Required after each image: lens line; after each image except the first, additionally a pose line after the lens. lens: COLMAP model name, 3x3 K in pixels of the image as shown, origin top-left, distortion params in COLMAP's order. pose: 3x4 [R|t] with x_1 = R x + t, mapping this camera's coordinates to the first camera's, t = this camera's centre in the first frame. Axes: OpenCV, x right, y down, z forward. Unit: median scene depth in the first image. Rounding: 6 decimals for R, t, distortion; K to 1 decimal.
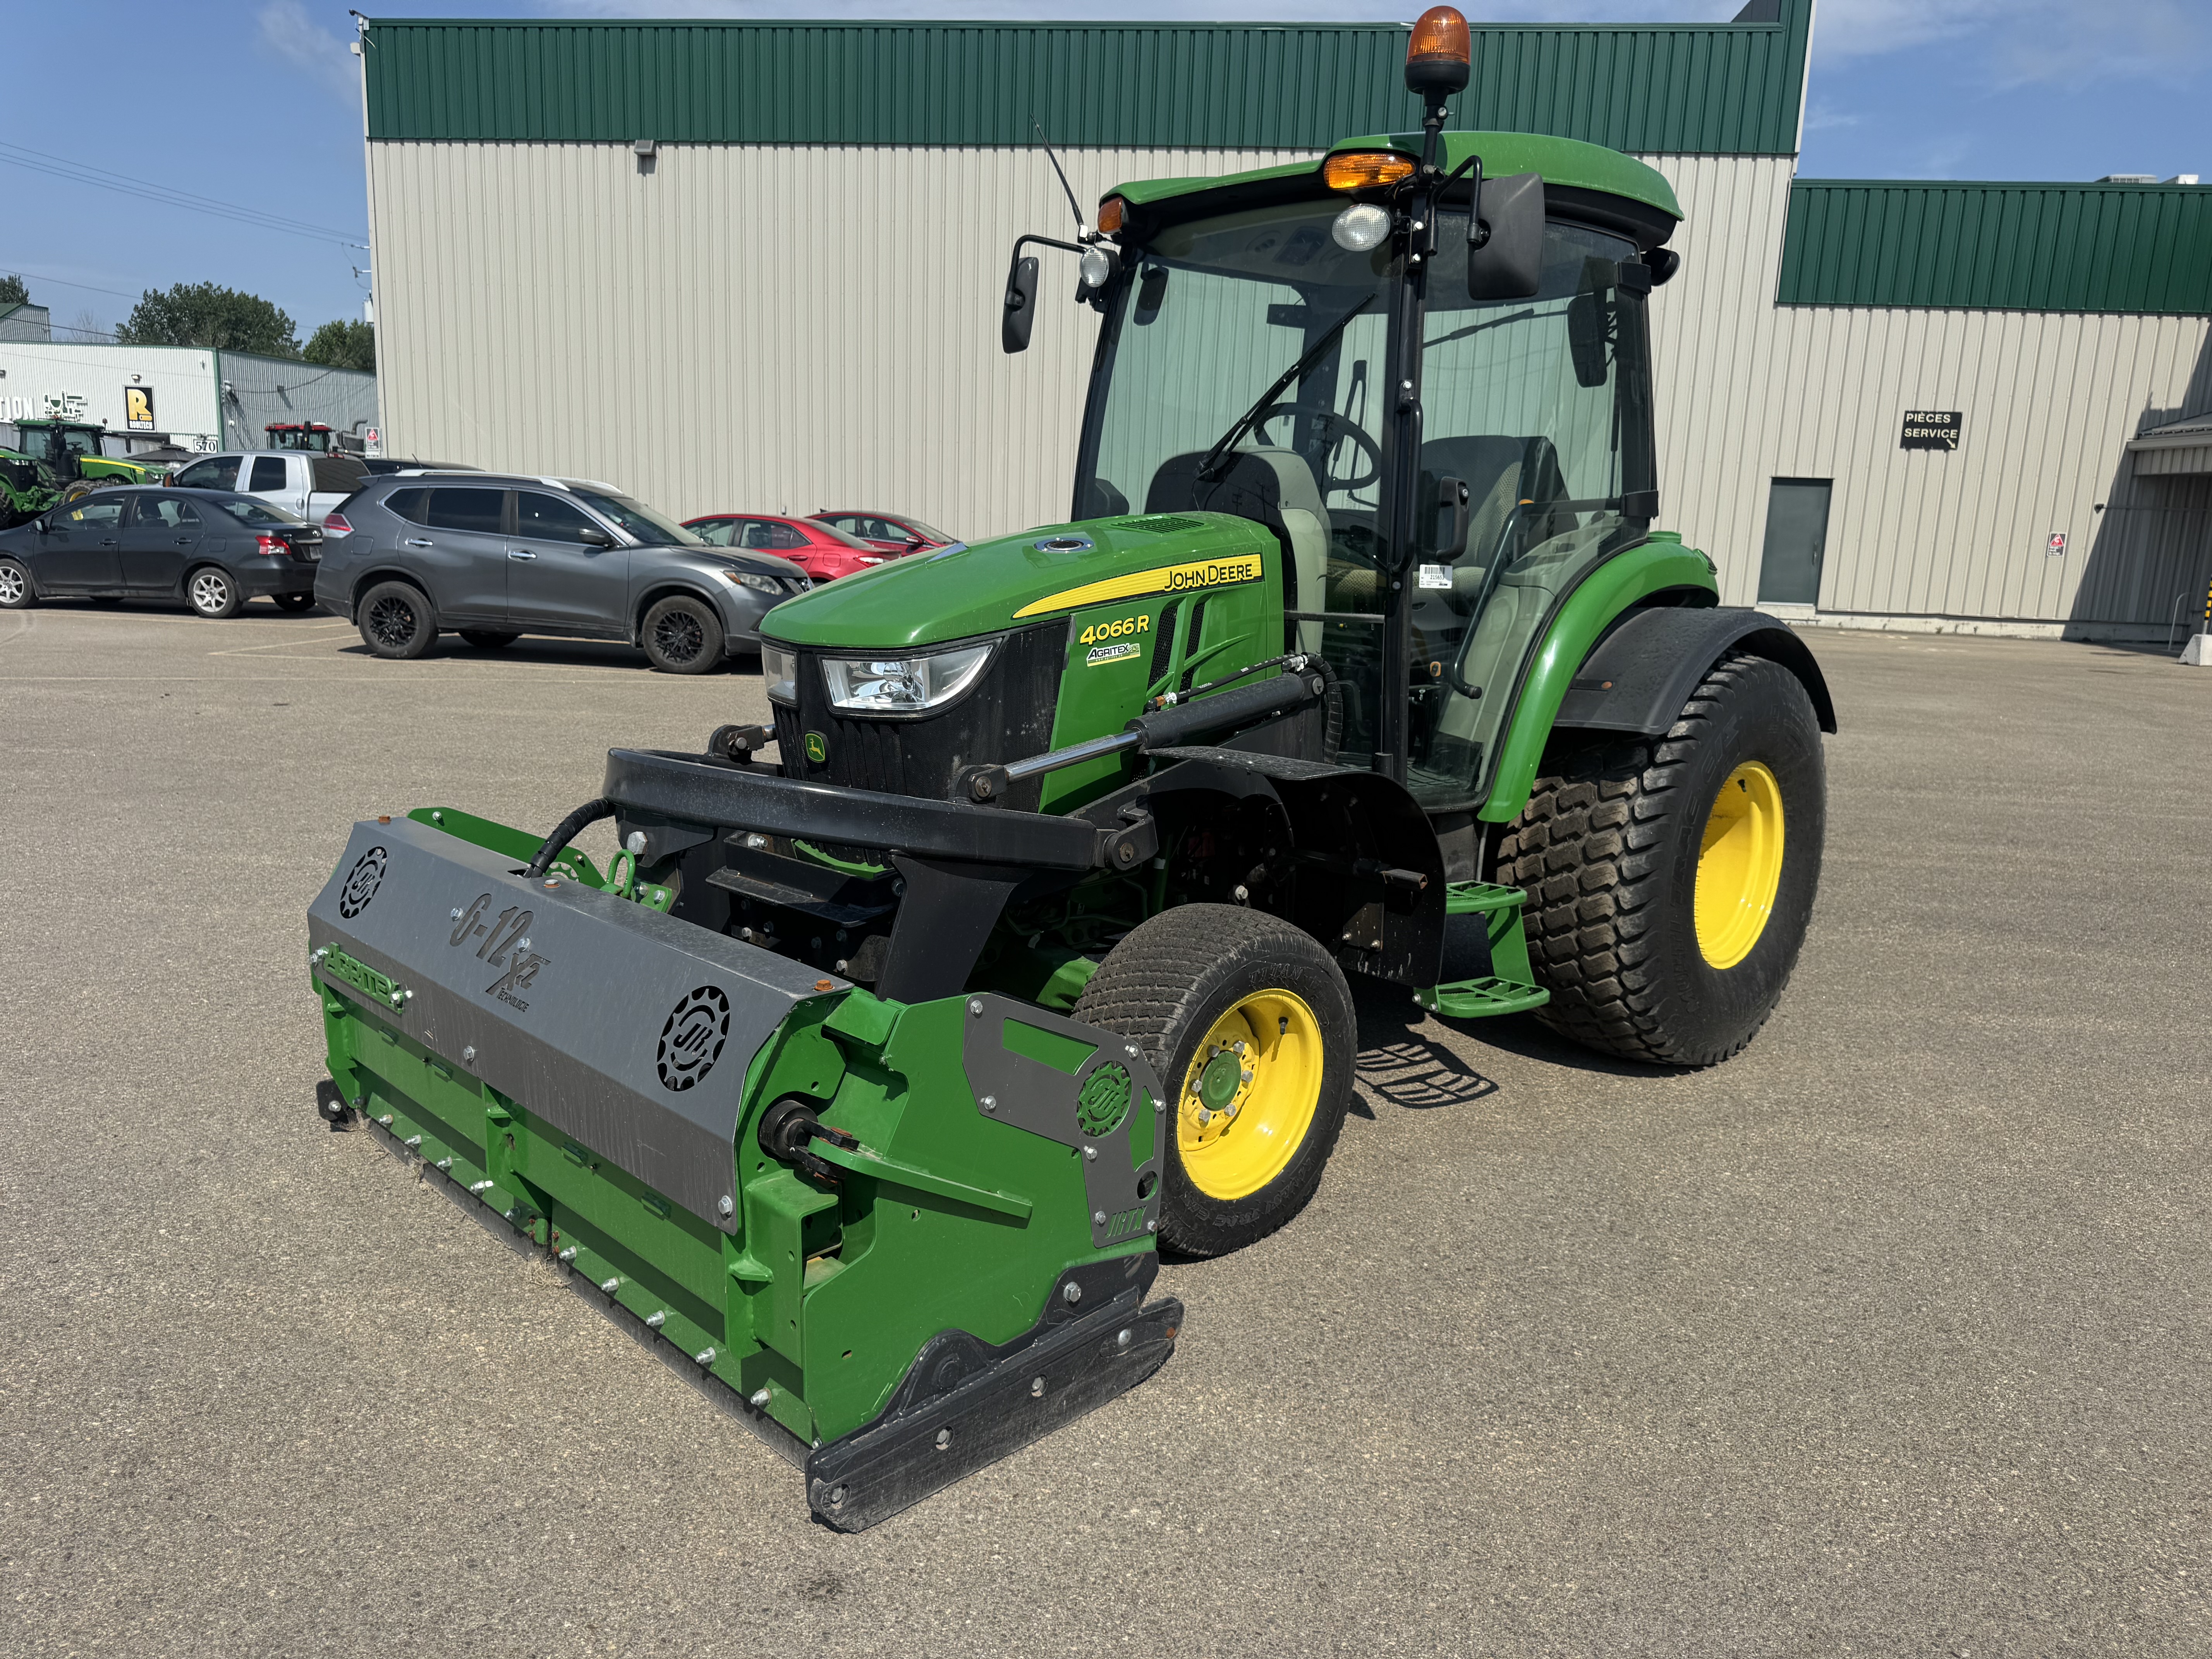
lens RADIAL K [[1555.9, 0, 1089.9], [0, 1555.9, 842.2], [0, 0, 1]] dist [0.037364, -0.052413]
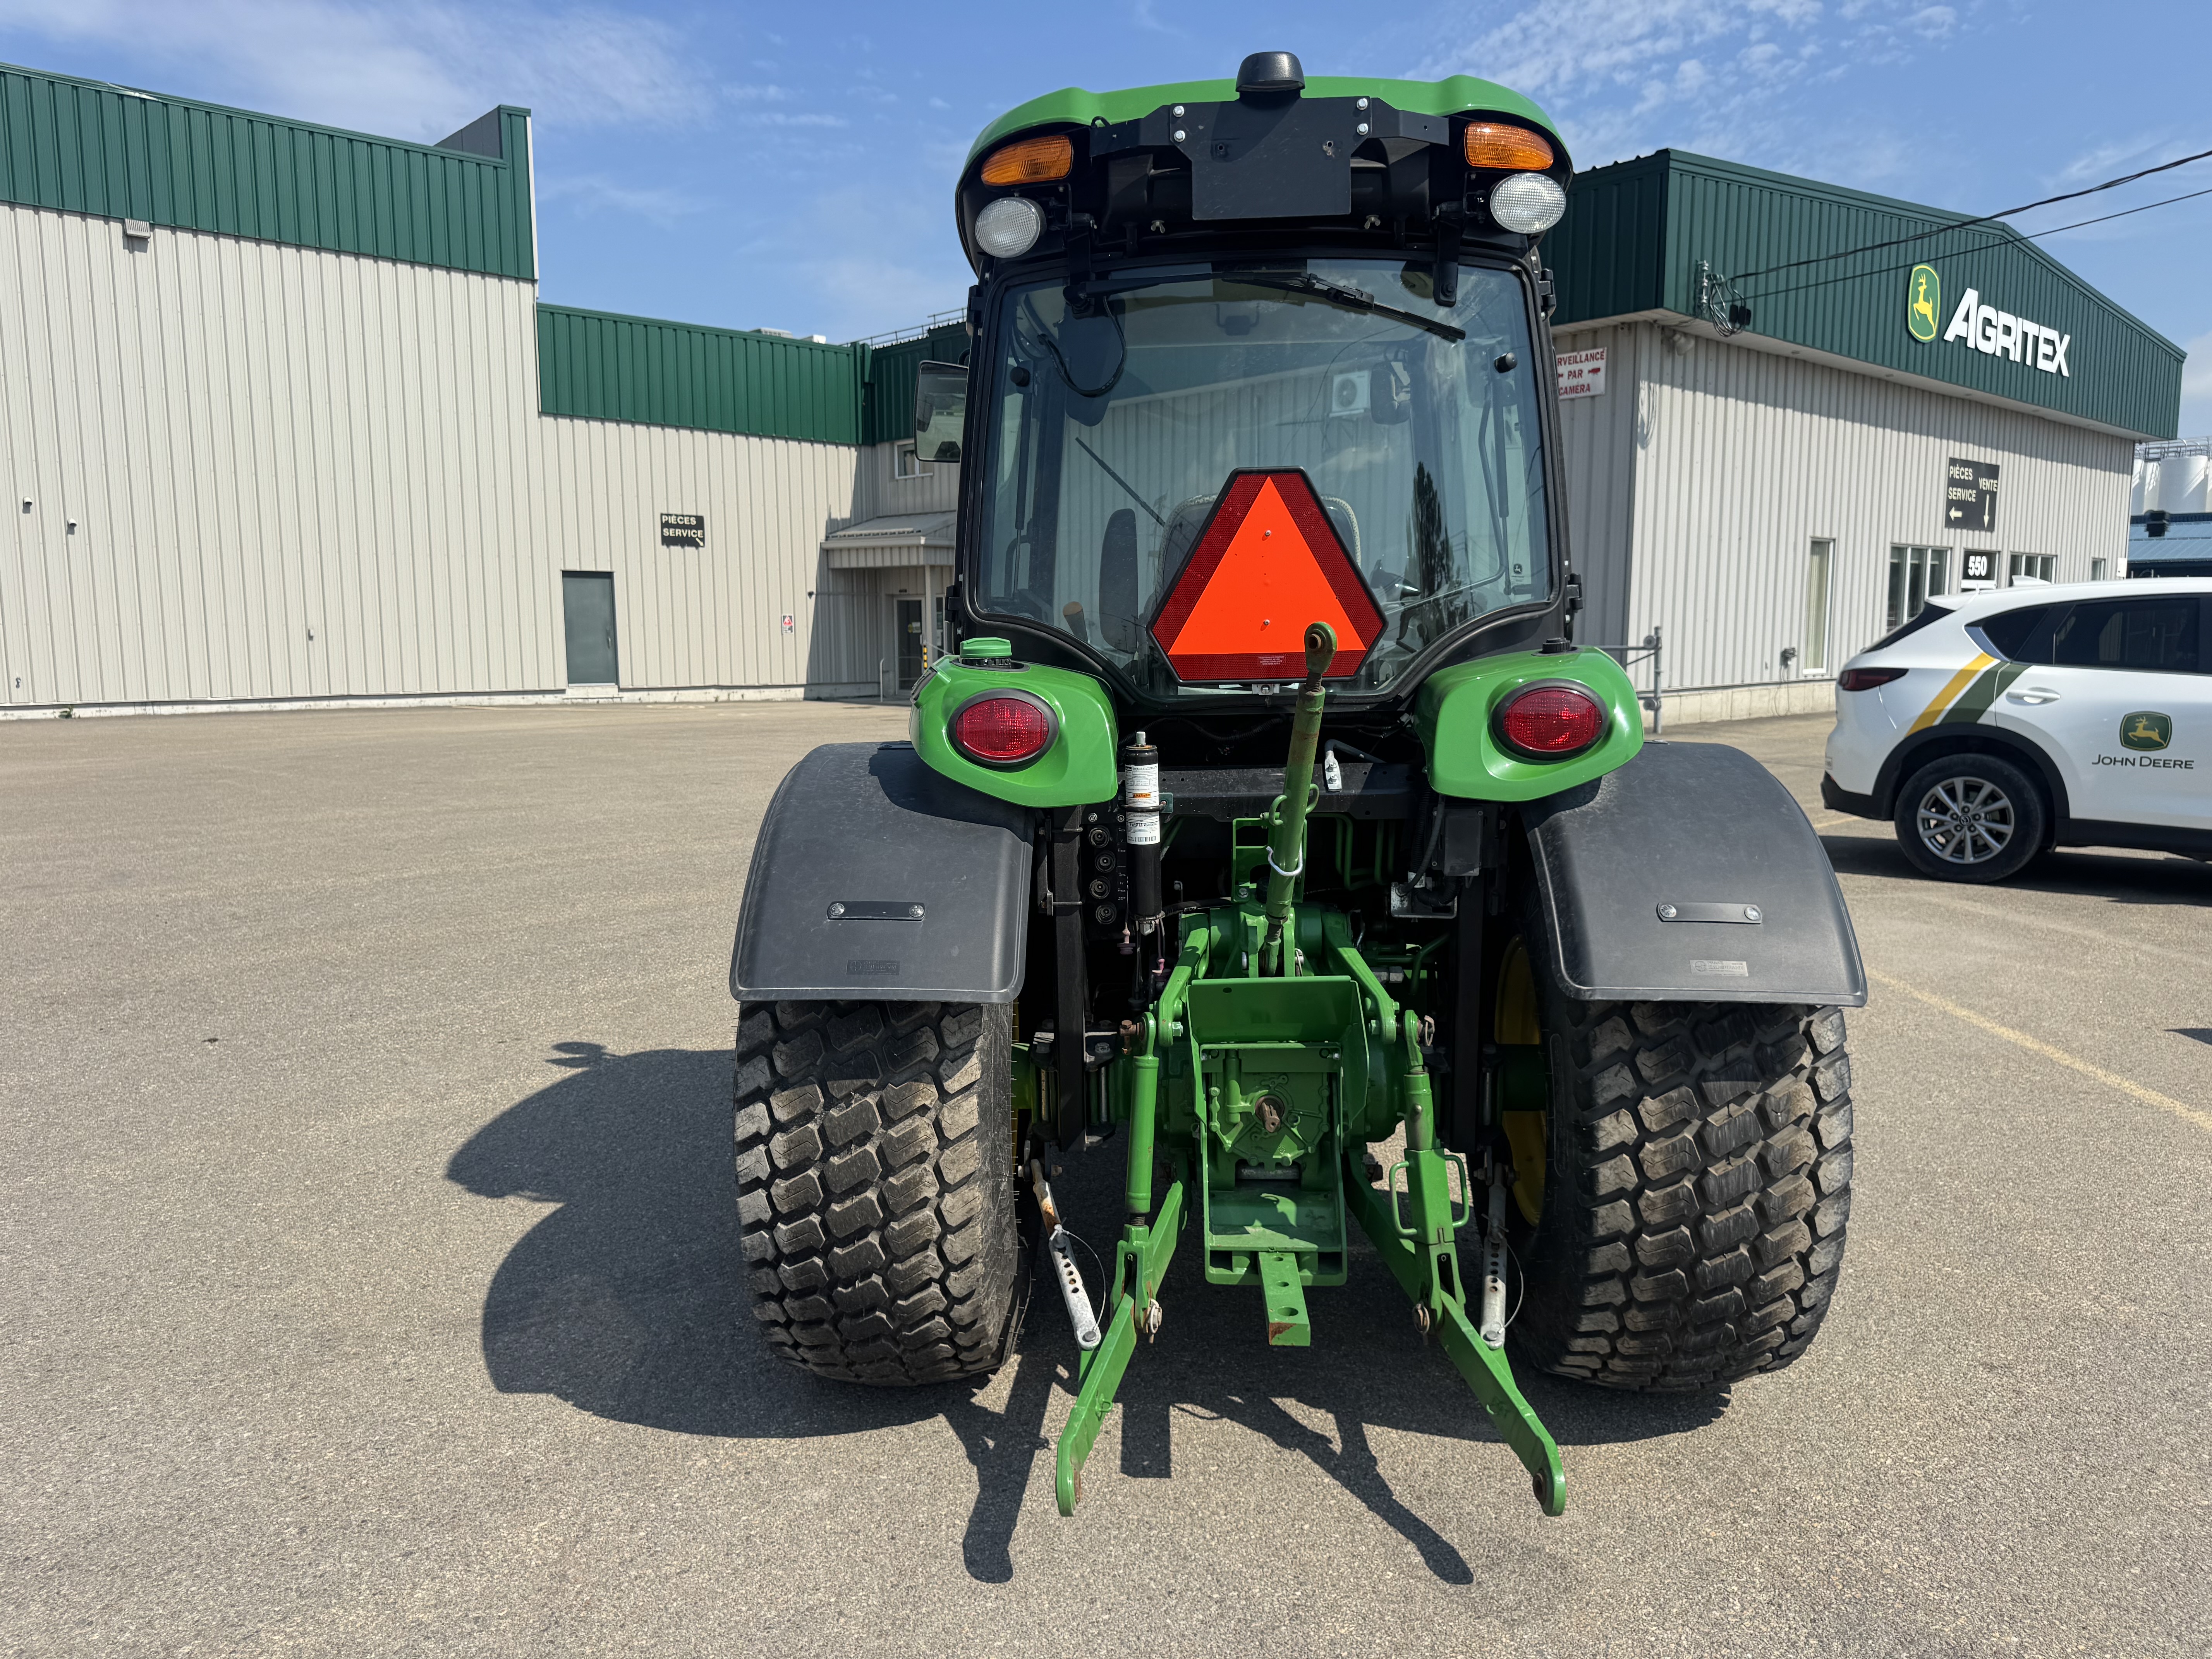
lens RADIAL K [[1555.9, 0, 1111.3], [0, 1555.9, 827.3], [0, 0, 1]] dist [0.037364, -0.052413]
pose [[0.652571, -0.127235, 0.746969, -0.666593], [0.172975, 0.984786, 0.016628, -0.038671], [-0.737720, 0.118356, 0.664651, 0.066143]]
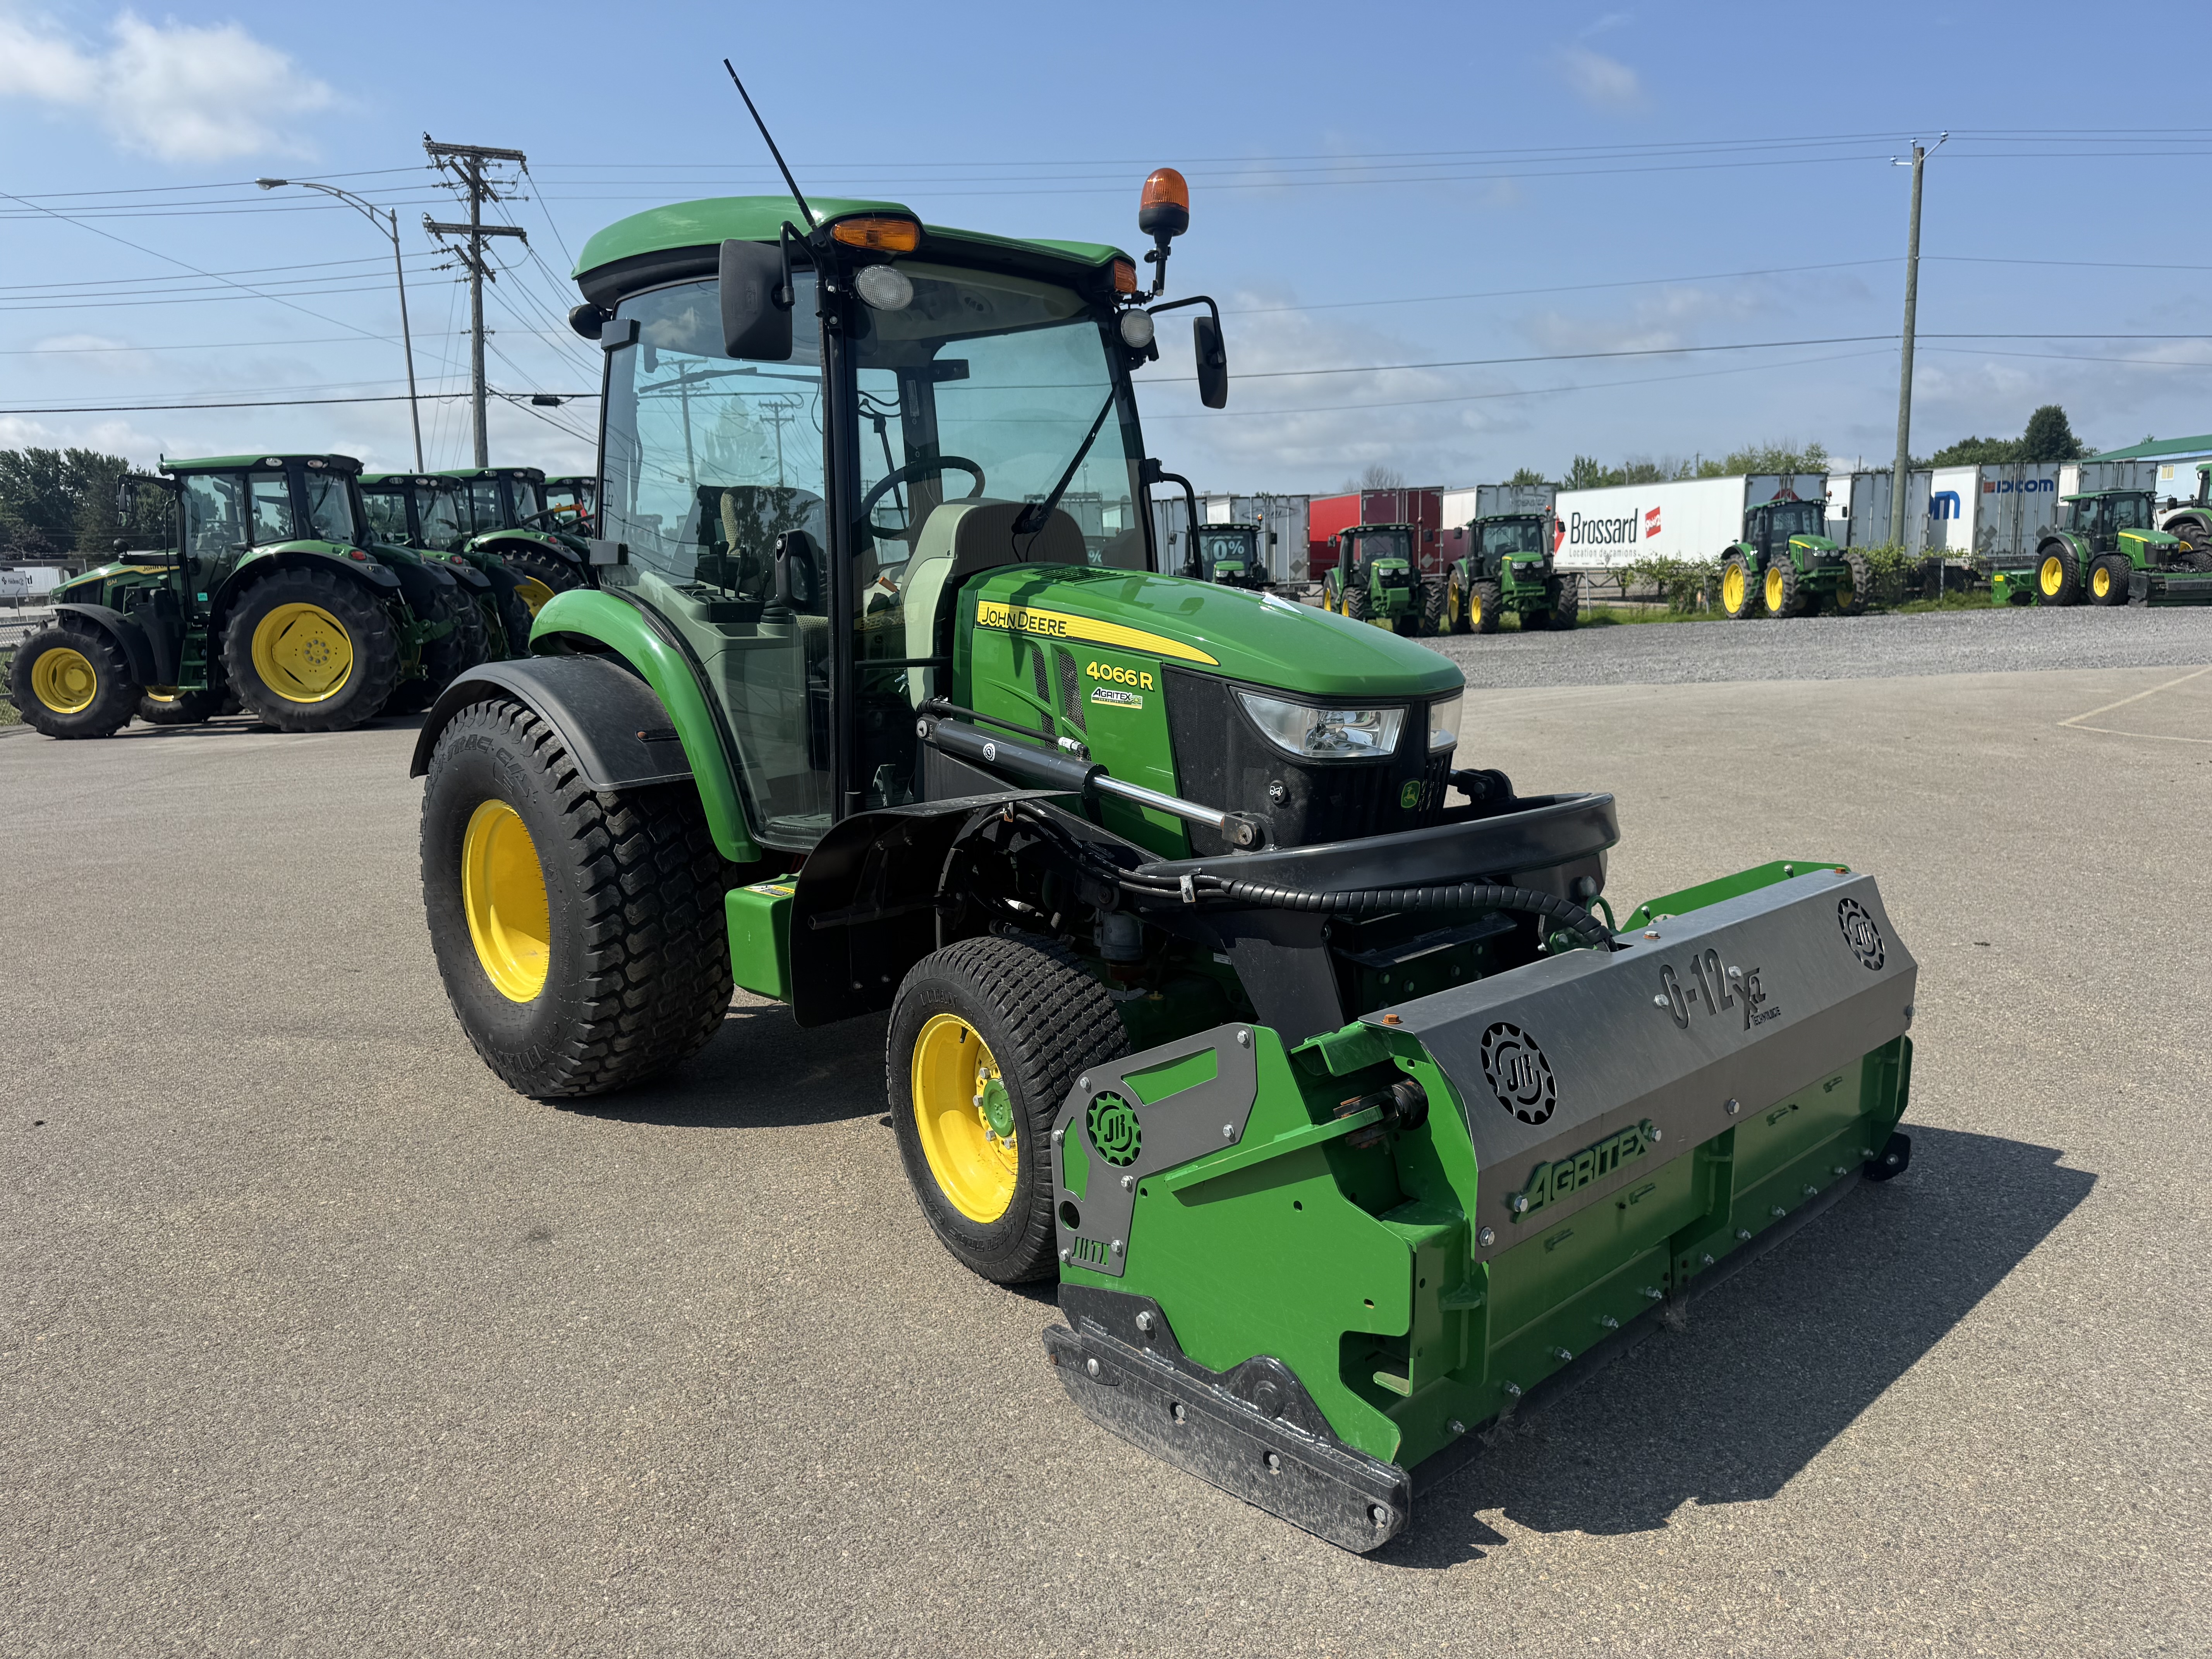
lens RADIAL K [[1555.9, 0, 1093.2], [0, 1555.9, 831.5], [0, 0, 1]] dist [0.037364, -0.052413]
pose [[0.096536, 0.122582, -0.987752, 0.124041], [-0.167367, 0.980256, 0.105295, -0.017212], [0.981157, 0.155152, 0.115146, 0.108765]]
